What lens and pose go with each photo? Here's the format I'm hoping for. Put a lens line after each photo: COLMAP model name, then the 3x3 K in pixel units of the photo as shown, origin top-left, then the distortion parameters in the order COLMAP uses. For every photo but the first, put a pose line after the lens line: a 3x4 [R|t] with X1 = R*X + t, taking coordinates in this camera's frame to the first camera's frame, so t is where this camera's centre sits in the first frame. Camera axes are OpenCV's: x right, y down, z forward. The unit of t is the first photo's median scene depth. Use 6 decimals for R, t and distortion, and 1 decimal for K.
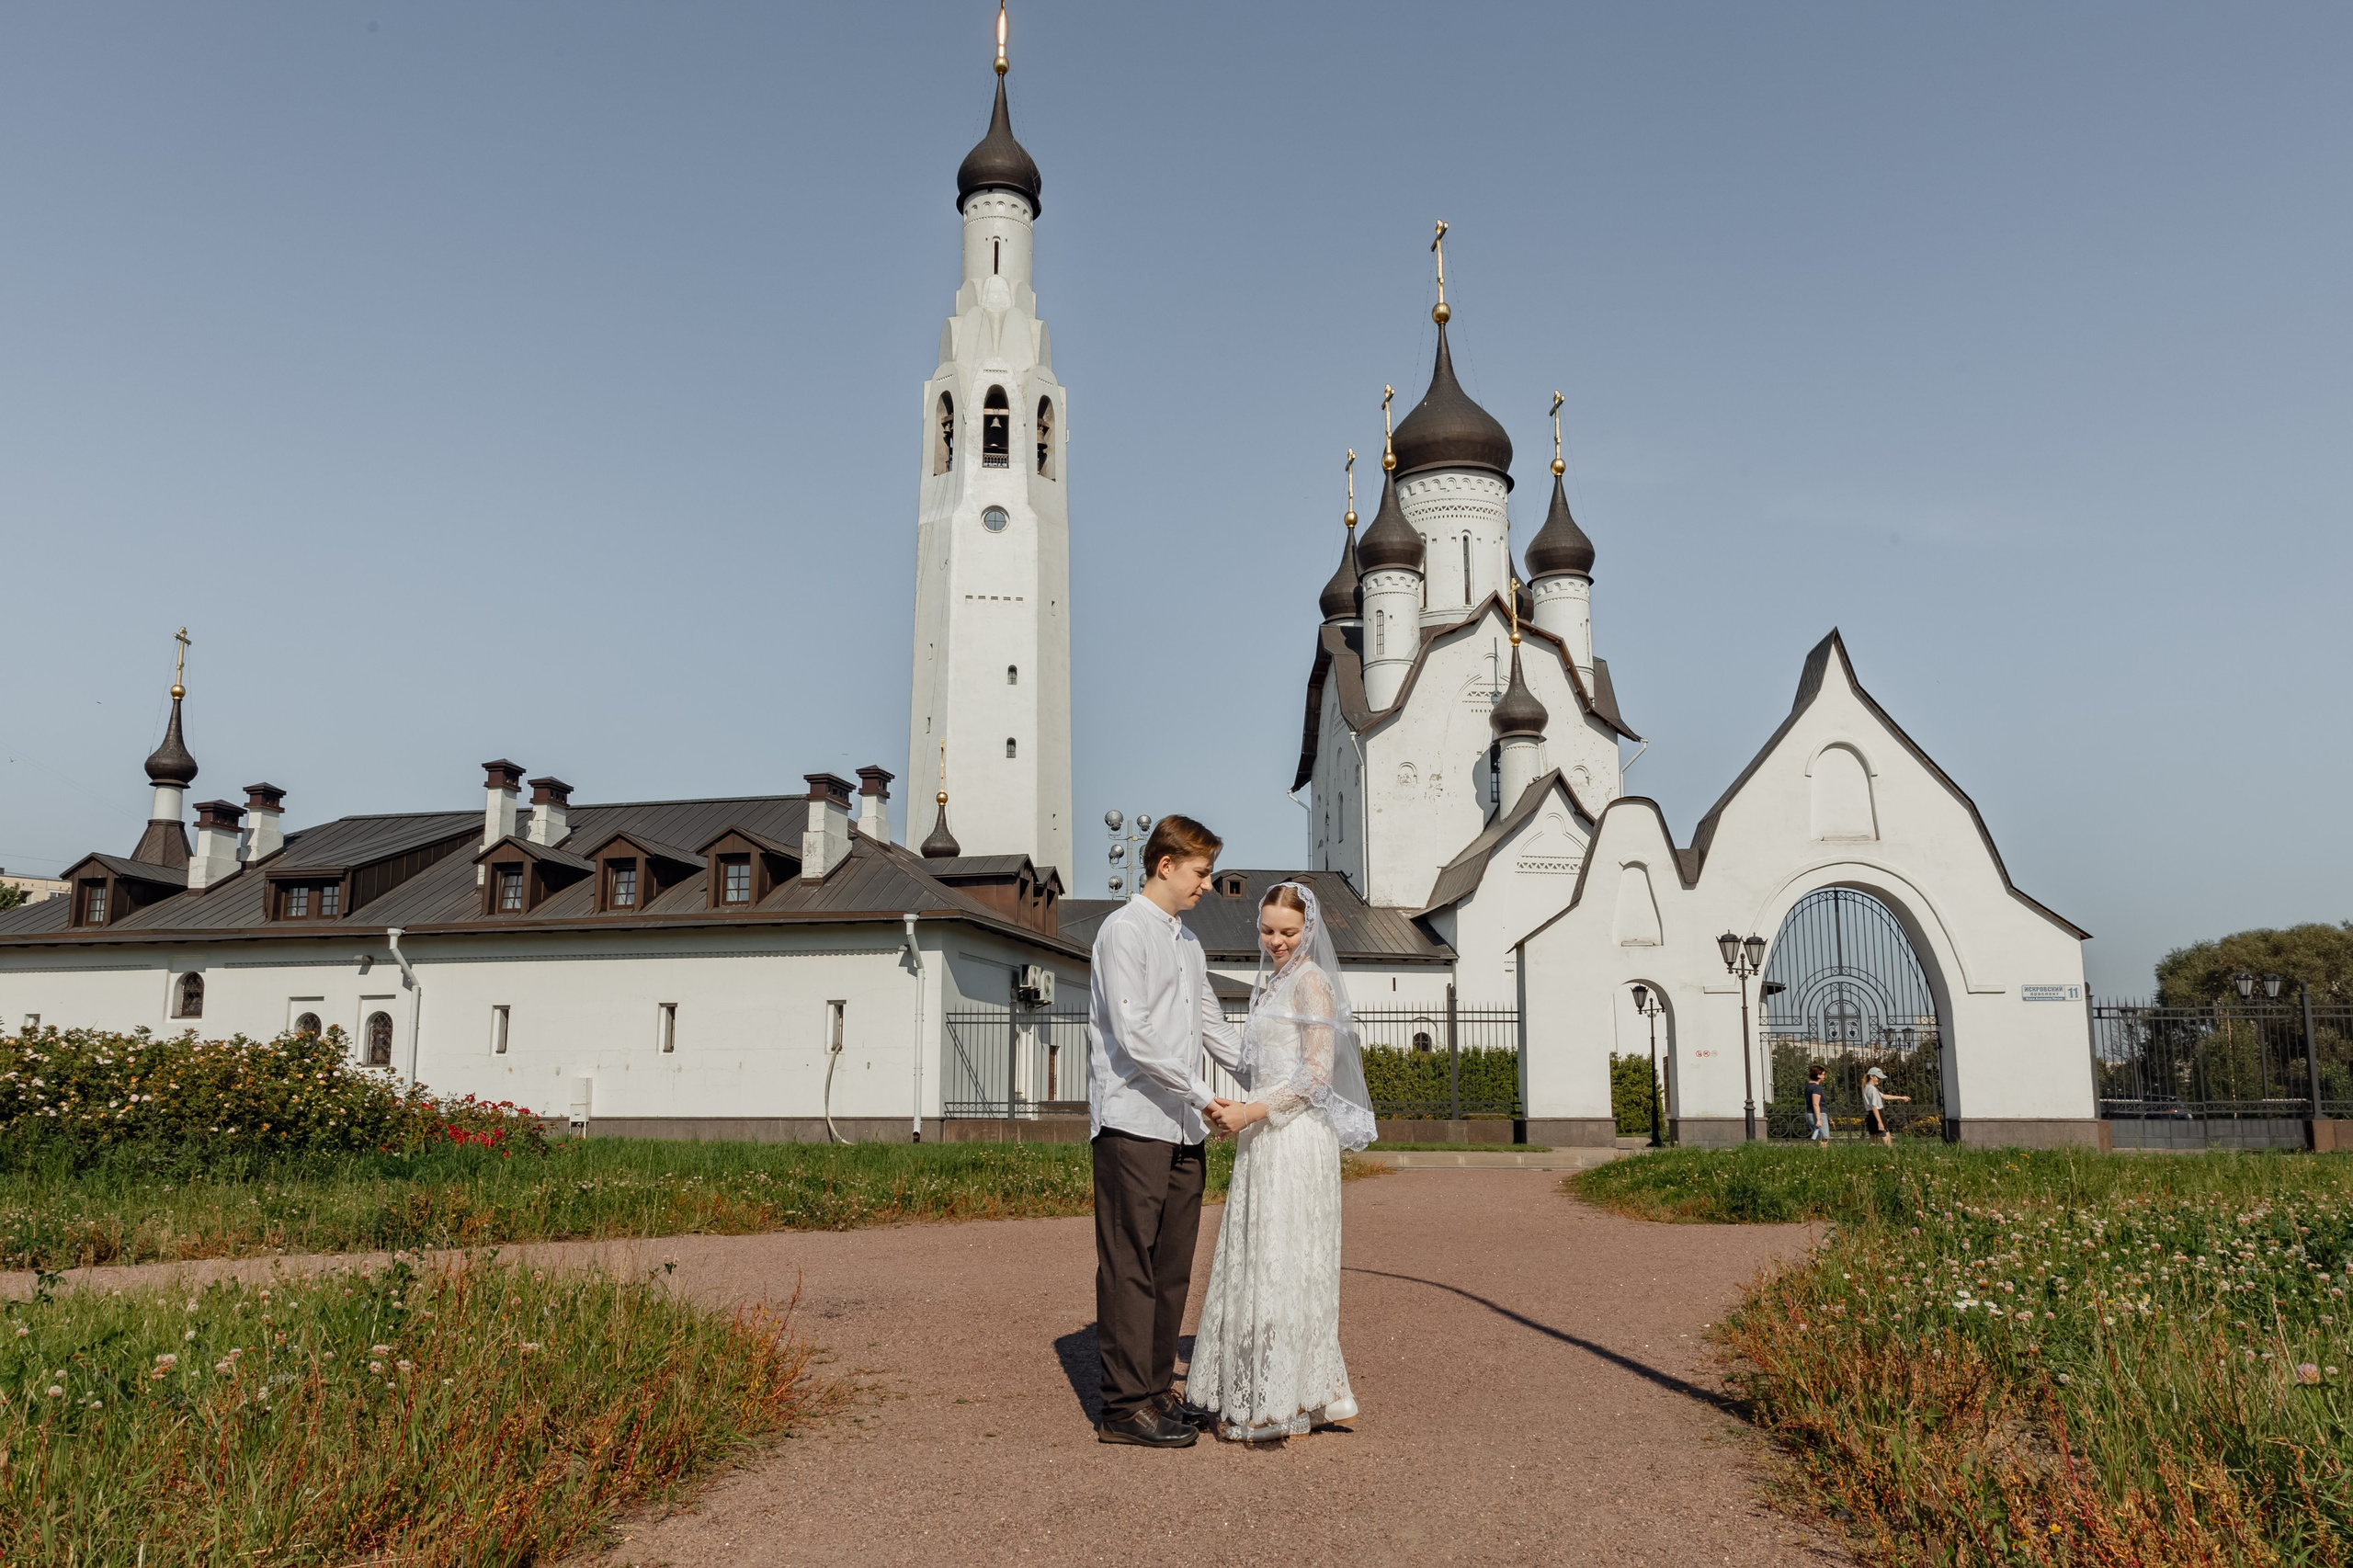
lens RADIAL K [[1742.3, 0, 1179.8], [0, 1742.3, 875.4], [0, 0, 1]] dist [0.026836, -0.000075]
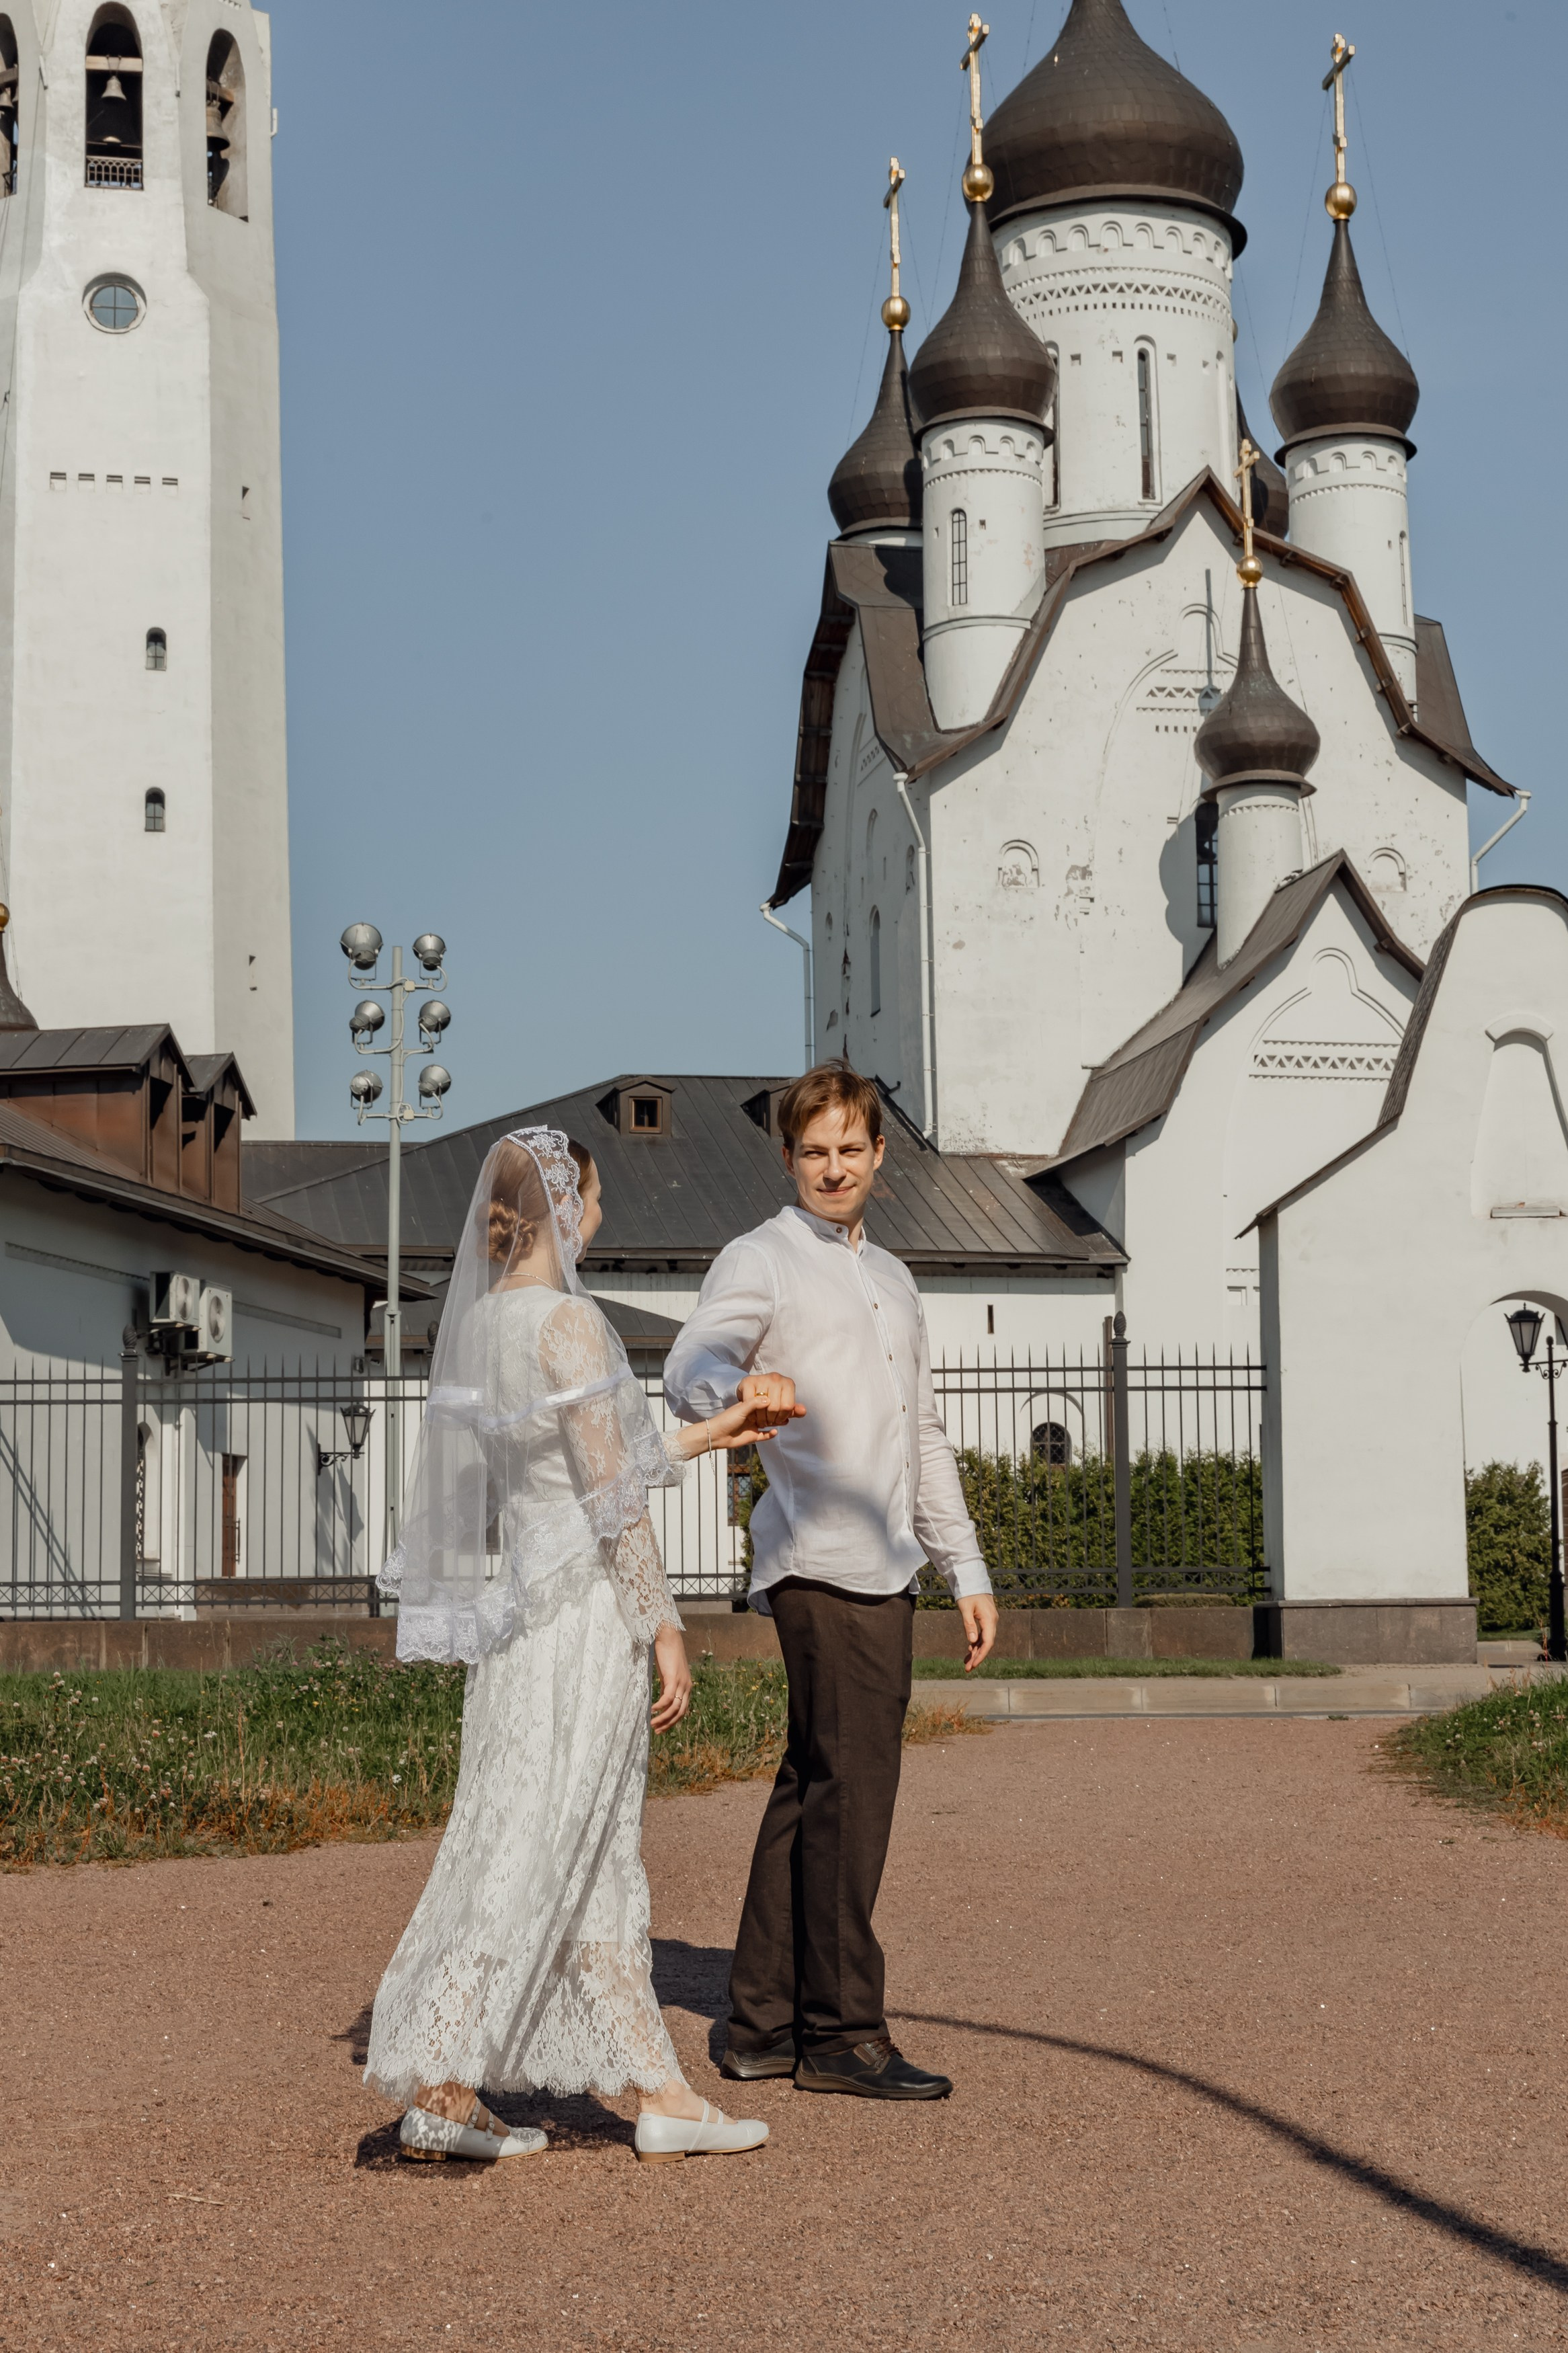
lens RADIAL K [[3672.0, 0, 779.6], [0, 3672.0, 1238.4], [0, 0, 1]] dist [0.014517, 0.024344]
pose [[0.997896, -0.005837, 0.064566, 0.004060], [0.003473, 0.999322, 0.036661, 0.004675], [-0.064736, -0.036359, 0.997240, 0.030458]]
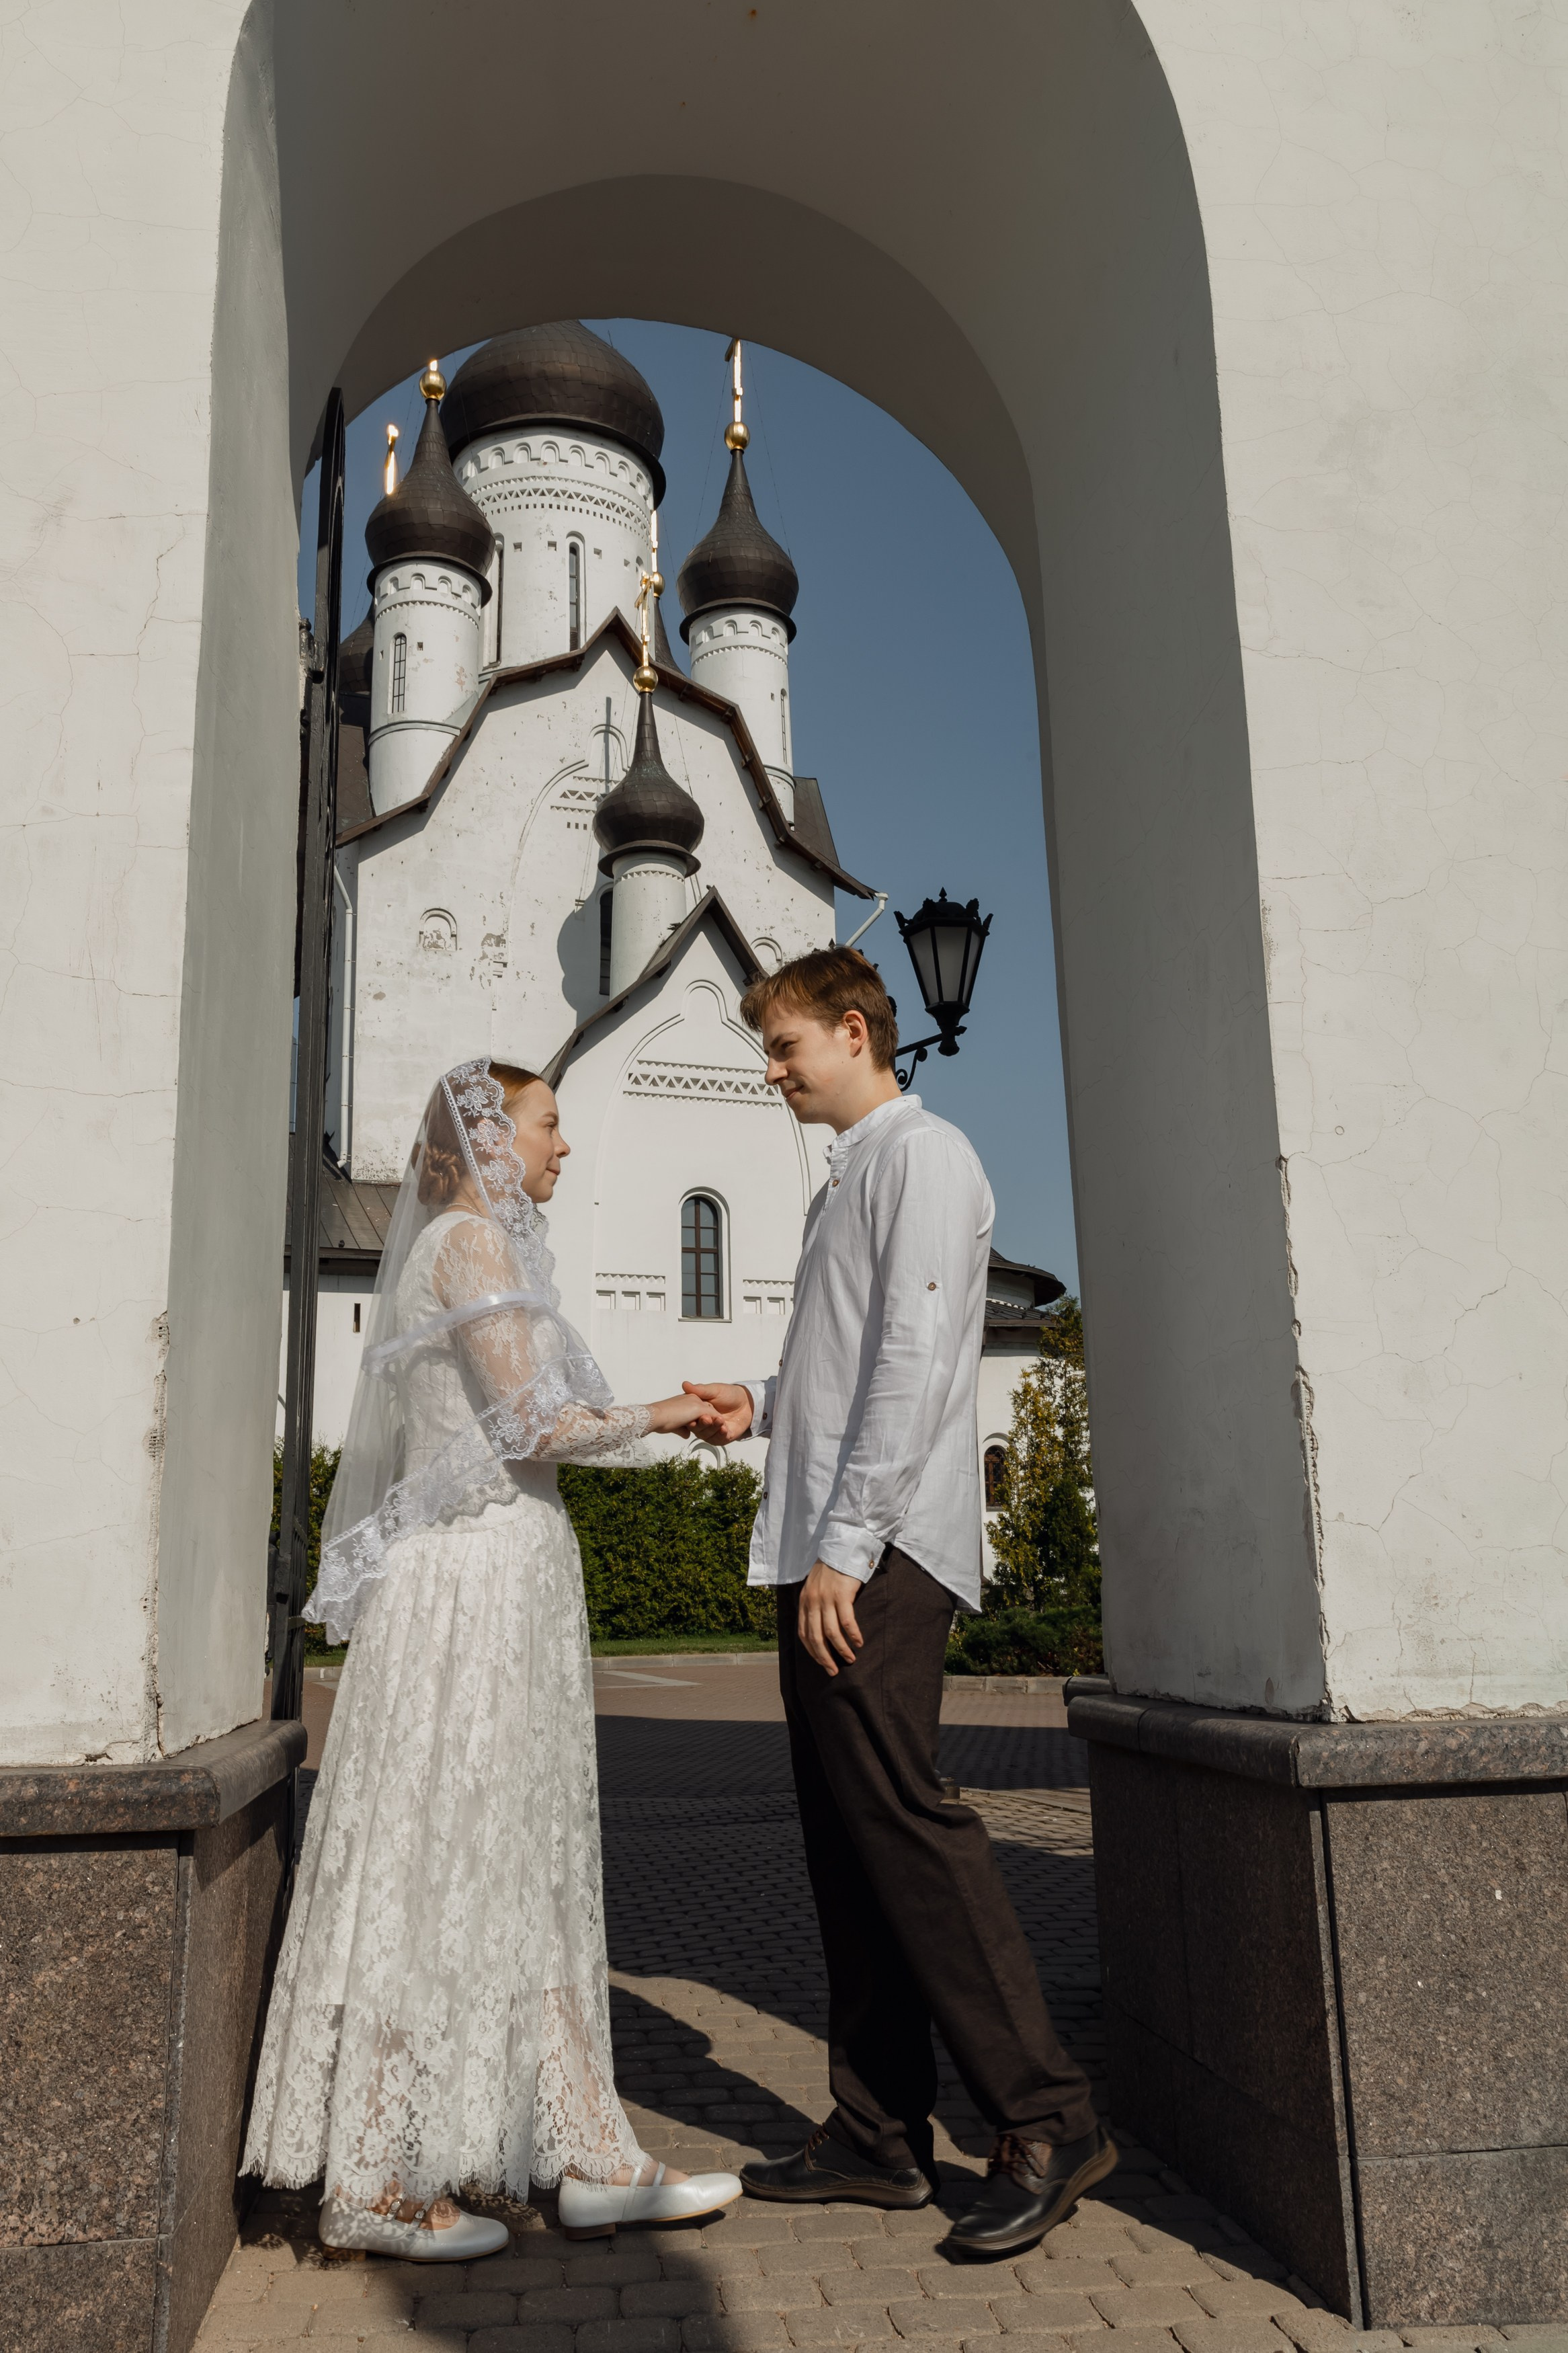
lens RADIAL K [[1911.1, 0, 781.4], [0, 1911.1, 1145.6], [0, 0, 1]] dist [0.040433, -0.006642]
pose [[0.979043, 0.028713, 0.201617, 0.118325], [-0.009776, 0.995496, -0.094296, 0.058279], [-0.203417, 0.090349, 0.974915, 0.434161]]
